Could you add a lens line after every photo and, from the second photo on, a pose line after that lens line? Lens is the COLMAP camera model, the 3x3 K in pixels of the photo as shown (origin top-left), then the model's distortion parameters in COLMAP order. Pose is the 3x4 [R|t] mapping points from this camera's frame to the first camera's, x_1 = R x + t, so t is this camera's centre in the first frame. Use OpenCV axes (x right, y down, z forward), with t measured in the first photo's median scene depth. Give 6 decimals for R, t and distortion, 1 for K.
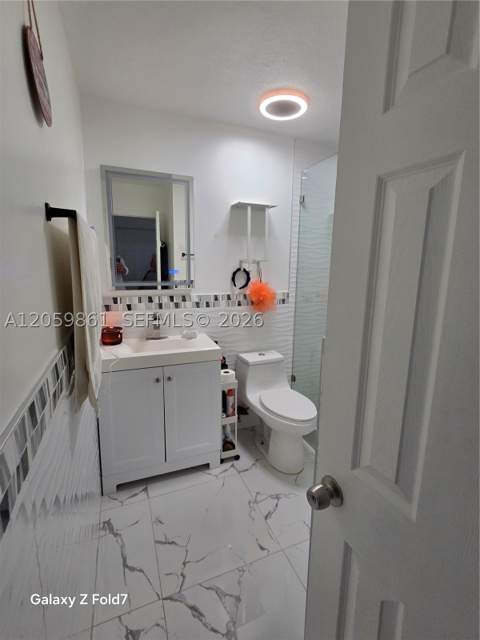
lens RADIAL K [[295.1, 0, 239.5], [0, 295.1, 319.2], [0, 0, 1]] dist [-0.000049, -0.001298]
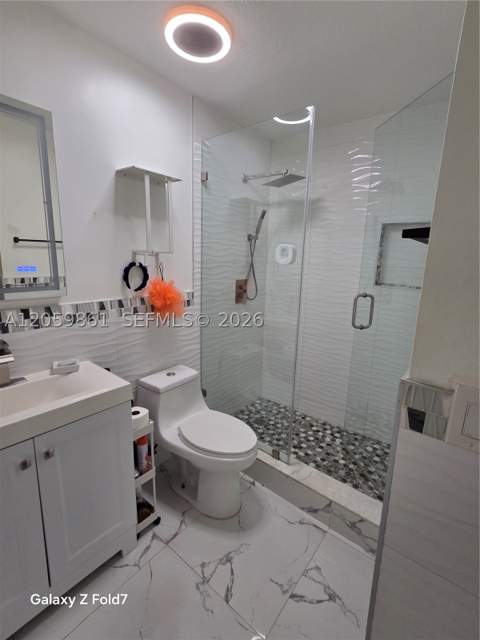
lens RADIAL K [[295.1, 0, 240.9], [0, 295.1, 316.9], [0, 0, 1]] dist [-0.000049, -0.001298]
pose [[0.868634, -0.086917, 0.487771, -0.136915], [0.070273, 0.996153, 0.052363, -0.060882], [-0.490445, -0.011208, 0.871400, 0.251857]]
